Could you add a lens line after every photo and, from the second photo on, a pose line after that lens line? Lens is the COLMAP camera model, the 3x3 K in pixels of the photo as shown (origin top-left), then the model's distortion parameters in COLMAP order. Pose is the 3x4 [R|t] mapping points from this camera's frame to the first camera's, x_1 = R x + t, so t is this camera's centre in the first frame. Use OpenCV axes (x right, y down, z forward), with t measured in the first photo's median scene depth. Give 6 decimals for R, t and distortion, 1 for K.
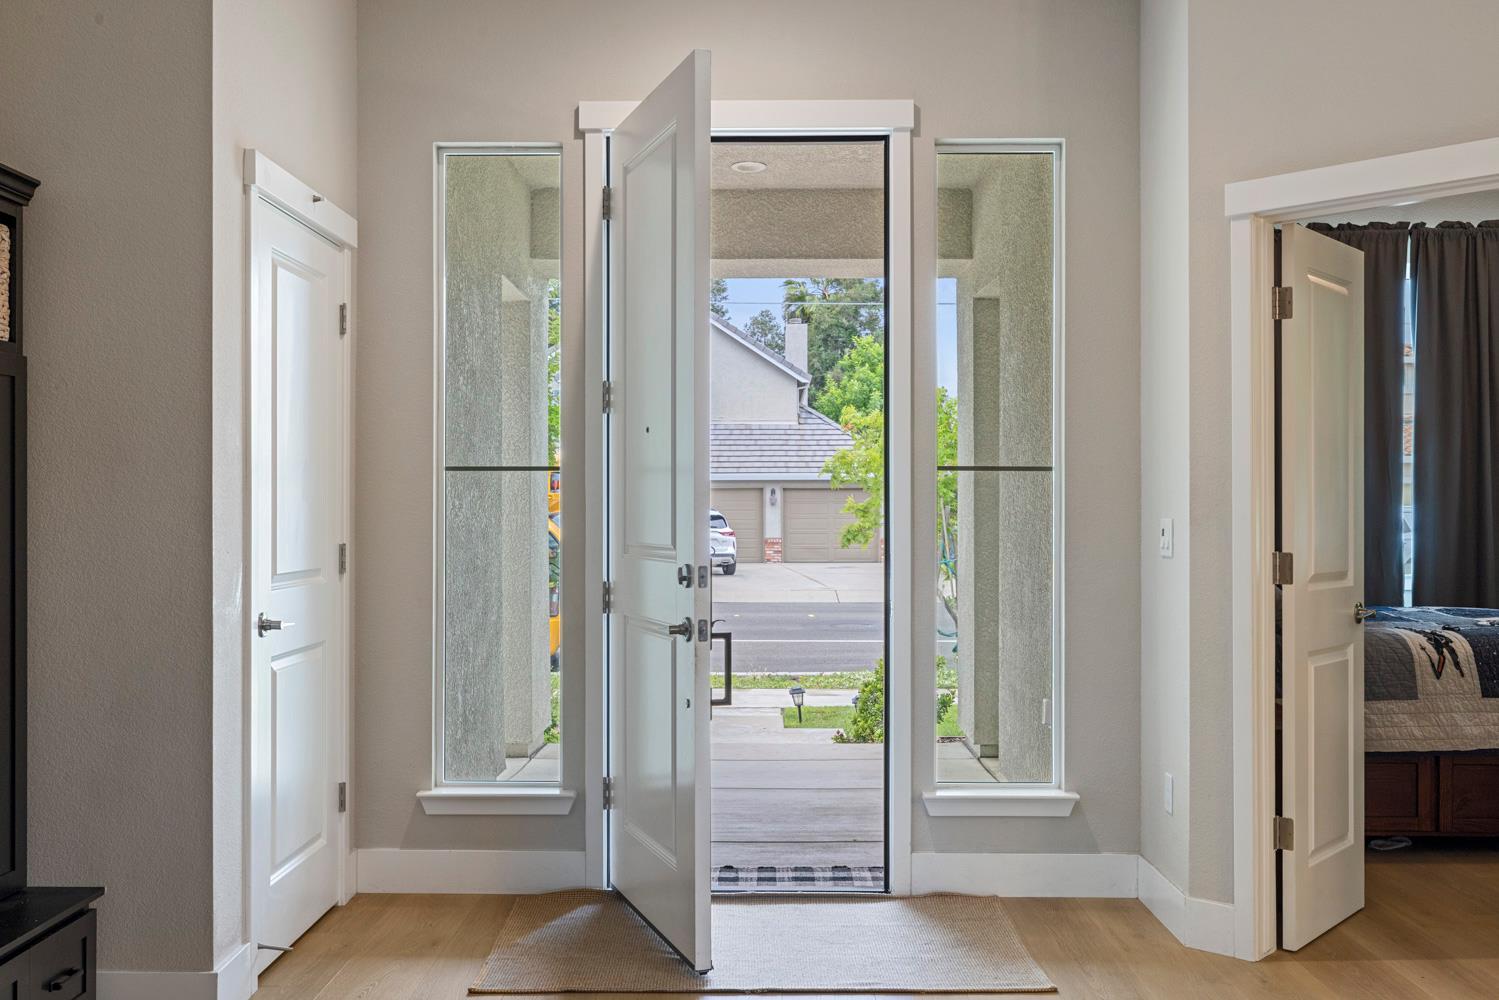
lens RADIAL K [[1498.3, 0, 746.1], [0, 1498.3, 501.0], [0, 0, 1]] dist [0.009633, 0.000000]
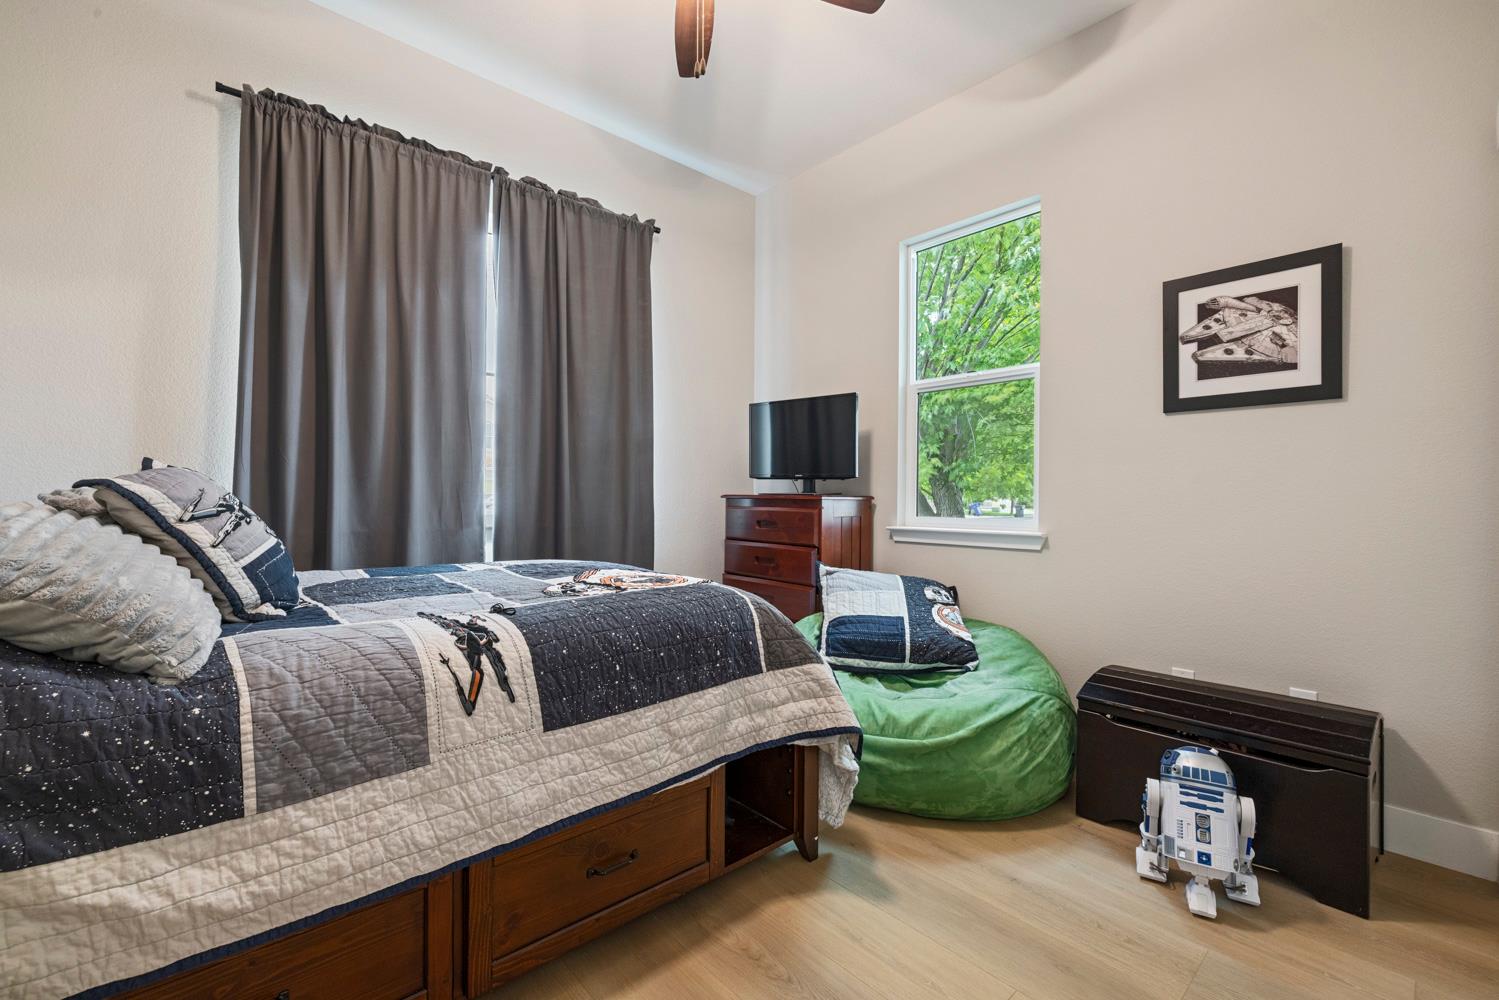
lens RADIAL K [[616.3, 0, 741.2], [0, 616.3, 498.1], [0, 0, 1]] dist [-0.003384, -0.000075]
pose [[0.747723, 0.004201, 0.663998, 0.383143], [-0.008037, 0.999964, 0.002724, 0.036324], [-0.663962, -0.007374, 0.747730, 0.760468]]
